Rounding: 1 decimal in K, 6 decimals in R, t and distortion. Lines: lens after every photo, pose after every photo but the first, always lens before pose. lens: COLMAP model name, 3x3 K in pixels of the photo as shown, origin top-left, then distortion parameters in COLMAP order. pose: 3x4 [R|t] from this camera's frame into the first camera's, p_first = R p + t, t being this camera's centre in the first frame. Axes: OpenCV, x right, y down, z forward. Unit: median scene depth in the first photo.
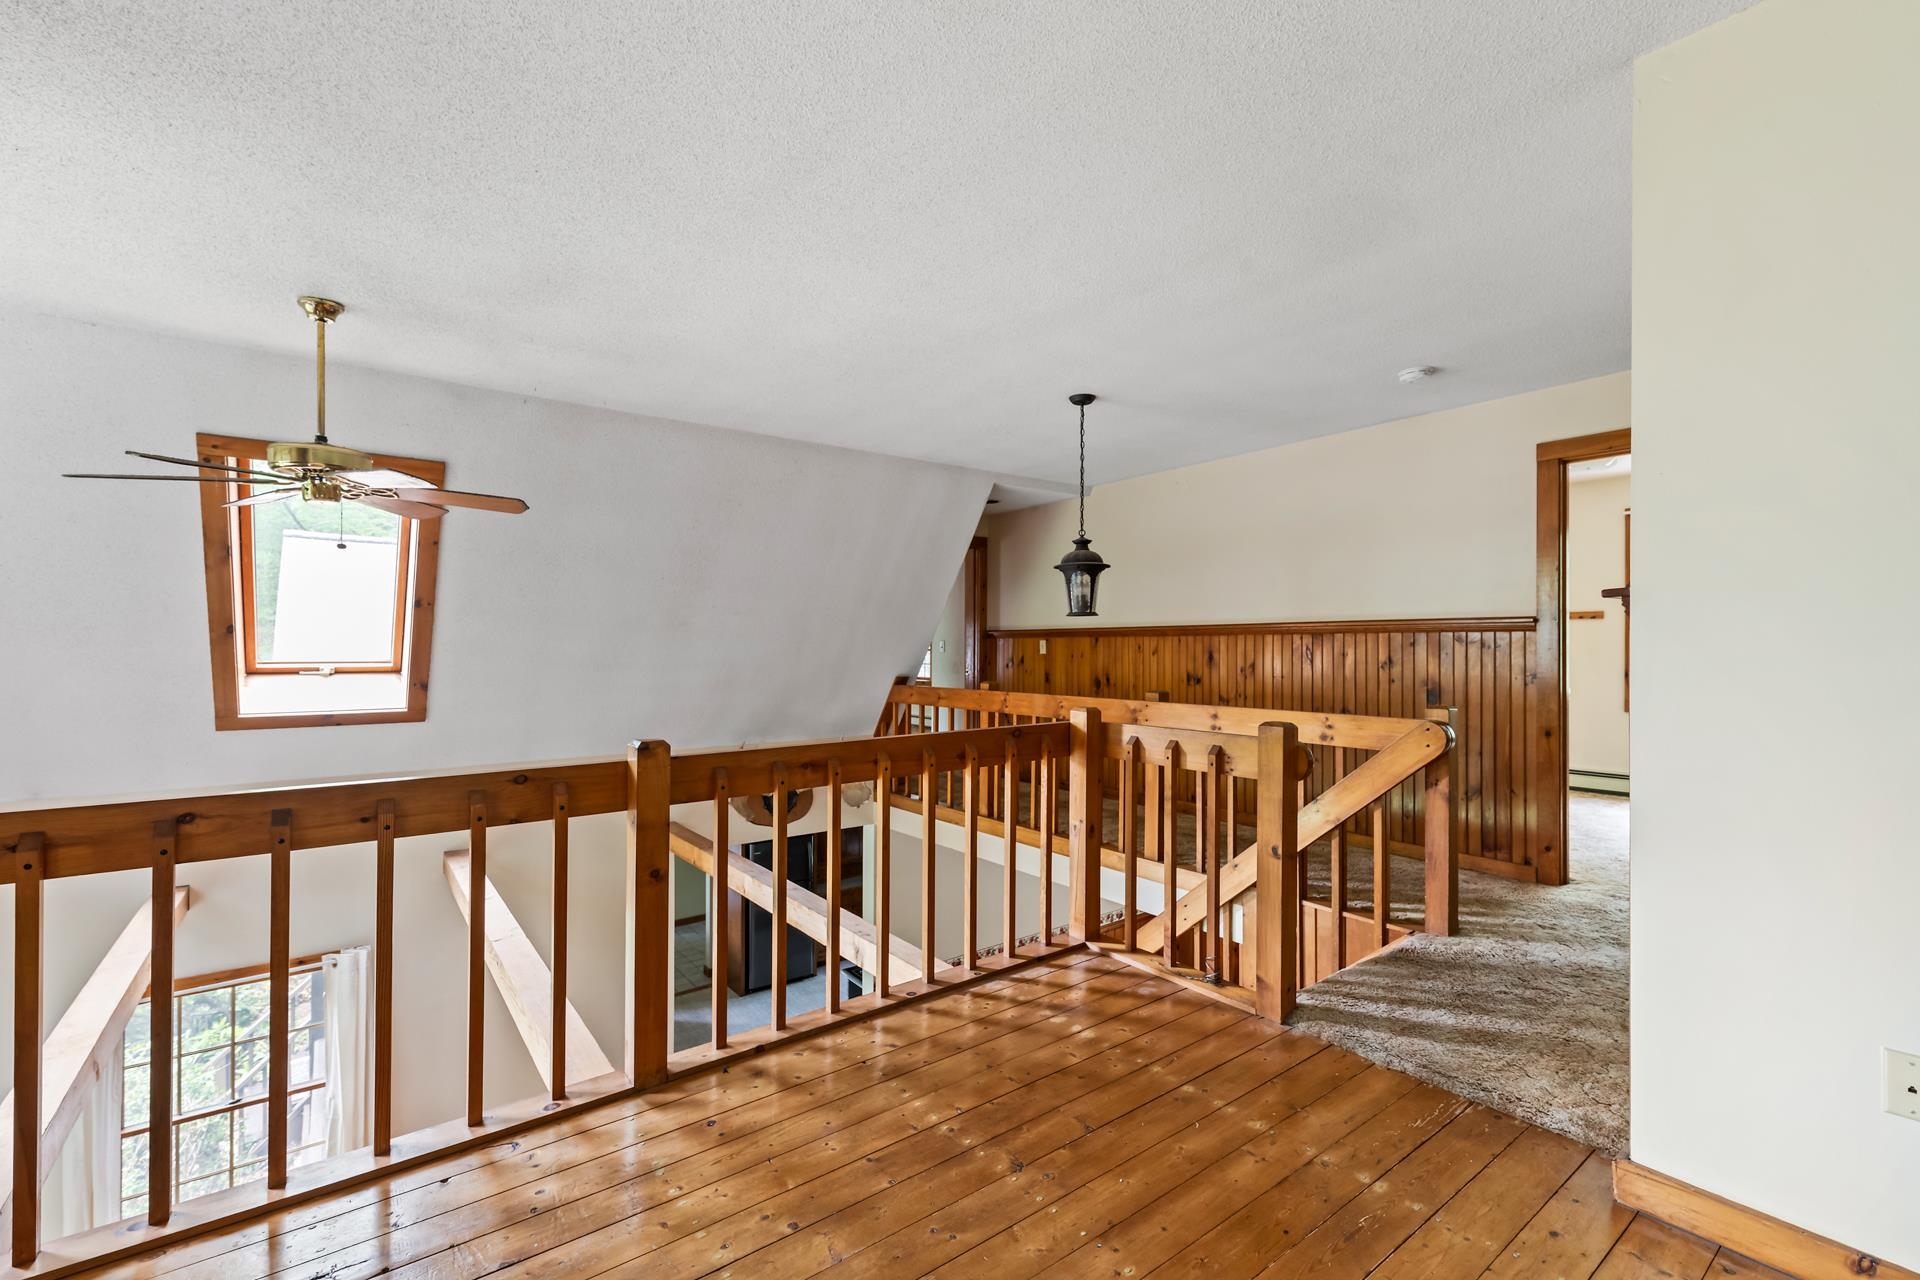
lens RADIAL K [[825.0, 0, 900.5], [0, 825.0, 634.5], [0, 0, 1]] dist [0.003825, -0.006223]
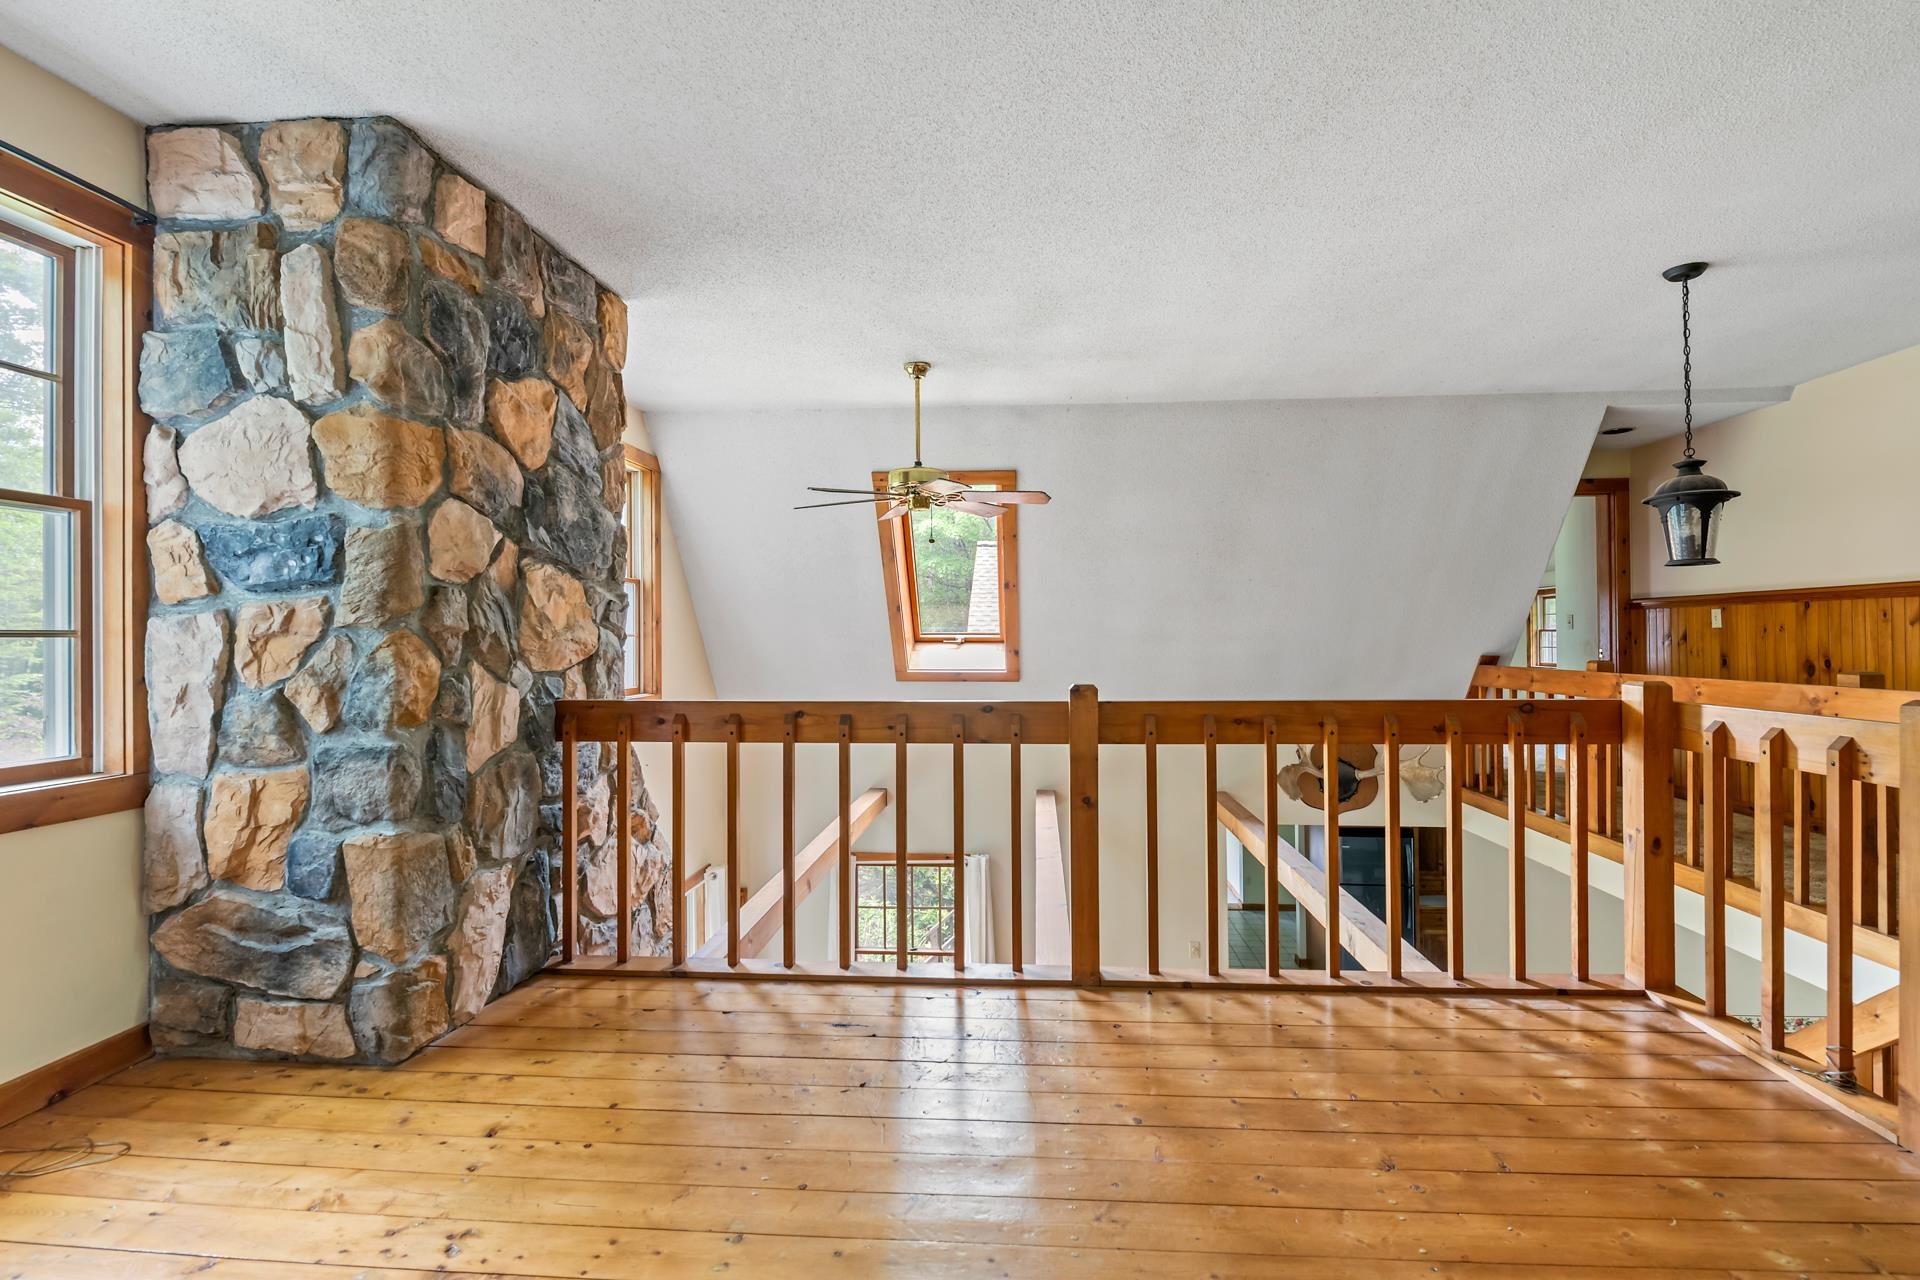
lens RADIAL K [[825.0, 0, 952.1], [0, 825.0, 627.5], [0, 0, 1]] dist [0.003825, -0.006223]
pose [[0.747800, -0.004304, -0.663910, 0.254283], [0.002599, 0.999990, -0.003556, 0.040732], [0.663919, 0.000934, 0.747804, 0.010739]]
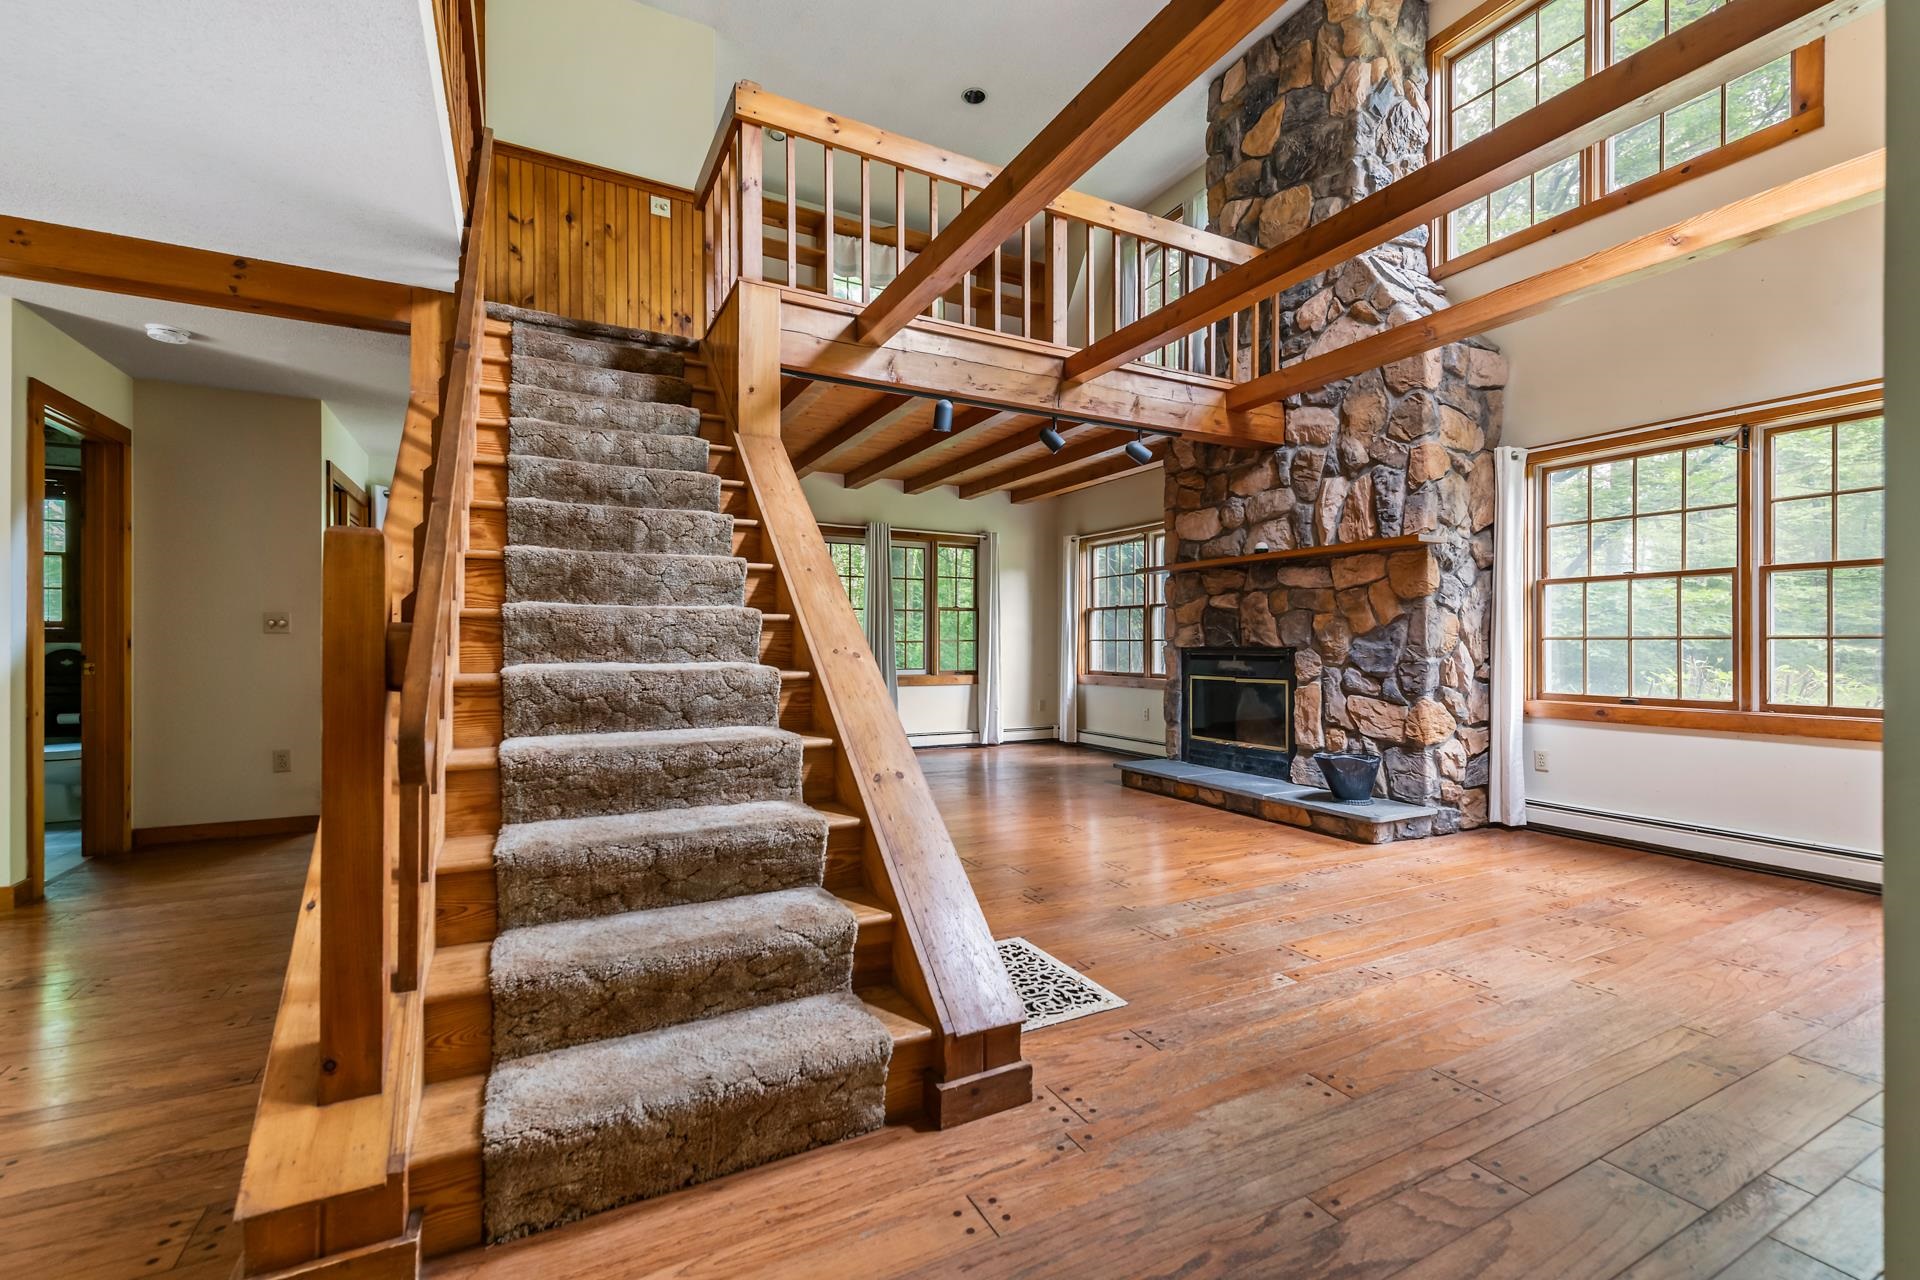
lens RADIAL K [[825.0, 0, 985.3], [0, 825.0, 655.1], [0, 0, 1]] dist [0.003825, -0.006223]
pose [[-0.992727, 0.008999, 0.120052, -0.191454], [0.010062, 0.999915, 0.008248, 0.835031], [-0.119968, 0.009396, -0.992733, 1.975331]]
